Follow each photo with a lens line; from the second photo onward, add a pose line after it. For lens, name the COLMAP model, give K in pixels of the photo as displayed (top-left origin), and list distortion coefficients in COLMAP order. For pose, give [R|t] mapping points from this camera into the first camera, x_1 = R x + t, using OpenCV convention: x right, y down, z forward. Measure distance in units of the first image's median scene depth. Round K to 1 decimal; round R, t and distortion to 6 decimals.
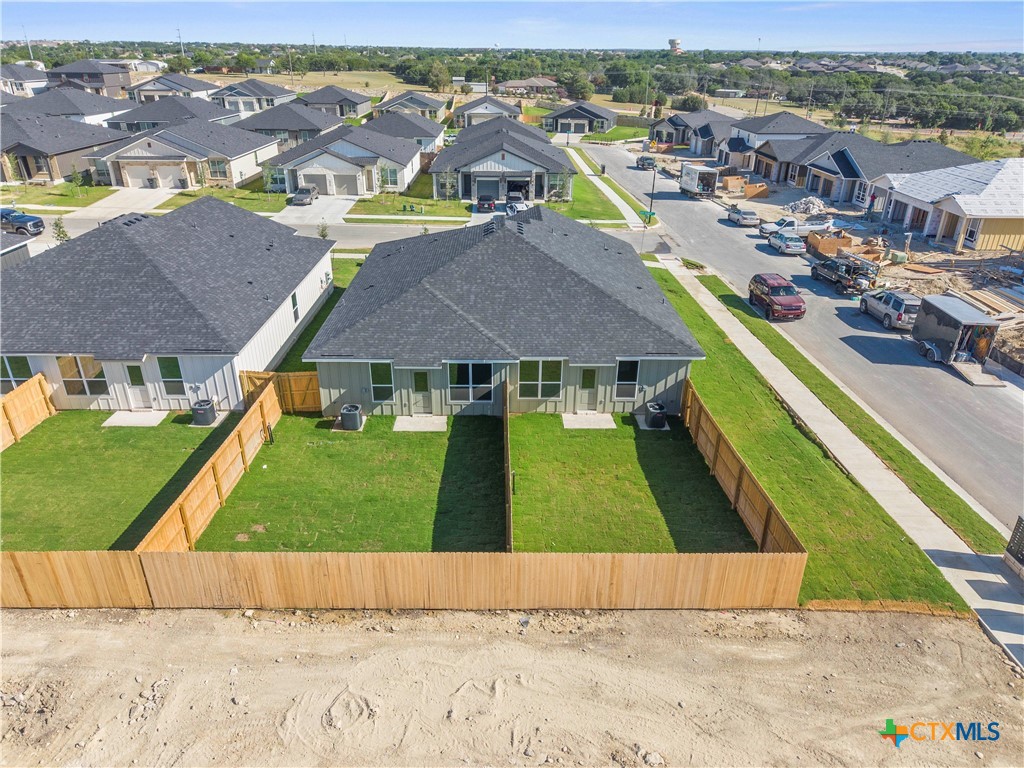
lens RADIAL K [[685.2, 0, 510.3], [0, 685.2, 387.3], [0, 0, 1]] dist [0.028222, -0.026914]
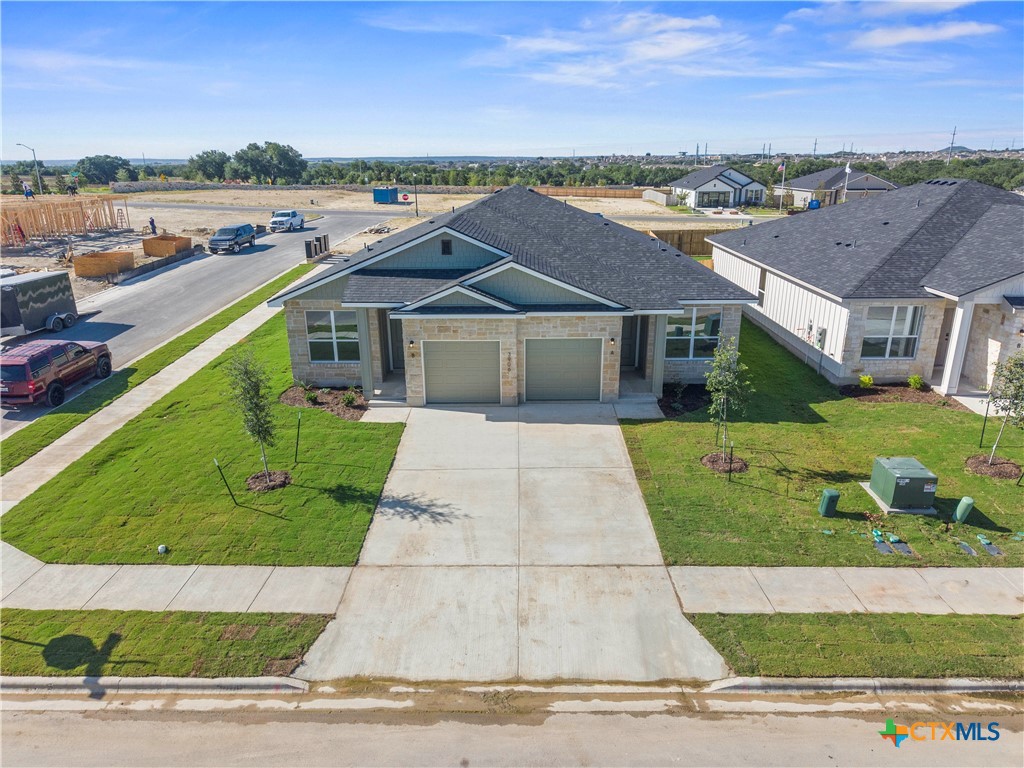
lens RADIAL K [[685.2, 0, 510.1], [0, 685.2, 386.1], [0, 0, 1]] dist [0.028222, -0.026914]
pose [[-0.999482, -0.012715, 0.029562, -0.017651], [0.011550, 0.715692, 0.698320, -0.437817], [-0.030037, 0.698300, -0.715175, 1.182507]]
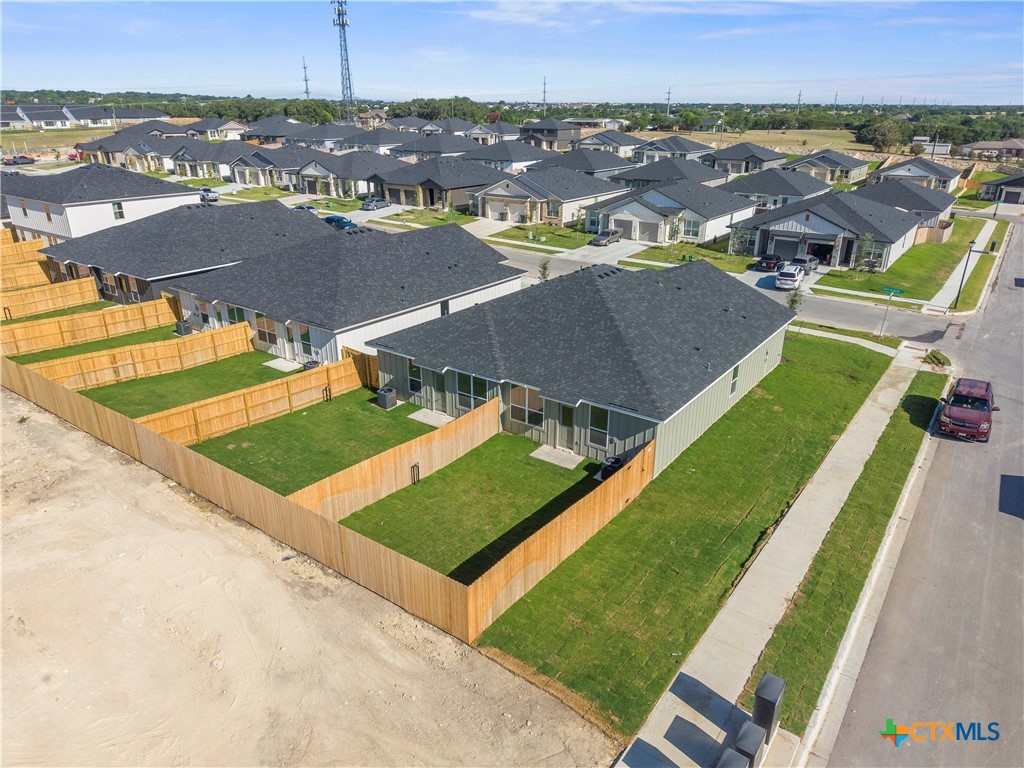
lens RADIAL K [[685.2, 0, 507.6], [0, 685.2, 386.8], [0, 0, 1]] dist [0.028222, -0.026914]
pose [[0.799943, 0.219055, -0.558664, 0.333546], [-0.259206, 0.965793, 0.007540, -0.022060], [0.541205, 0.138777, 0.829360, 0.053652]]
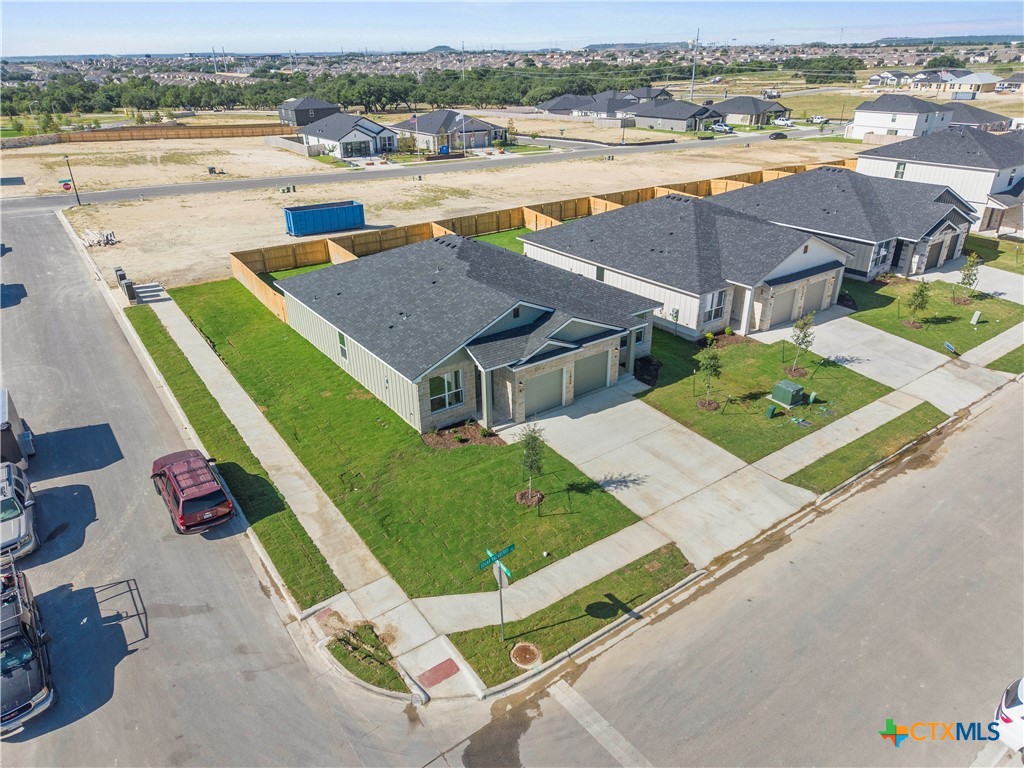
lens RADIAL K [[685.2, 0, 509.8], [0, 685.2, 385.3], [0, 0, 1]] dist [0.028222, -0.026914]
pose [[-0.820552, 0.249321, -0.514327, 0.373811], [-0.246969, 0.656856, 0.712423, -0.598225], [0.515461, 0.711604, -0.477410, 1.158053]]
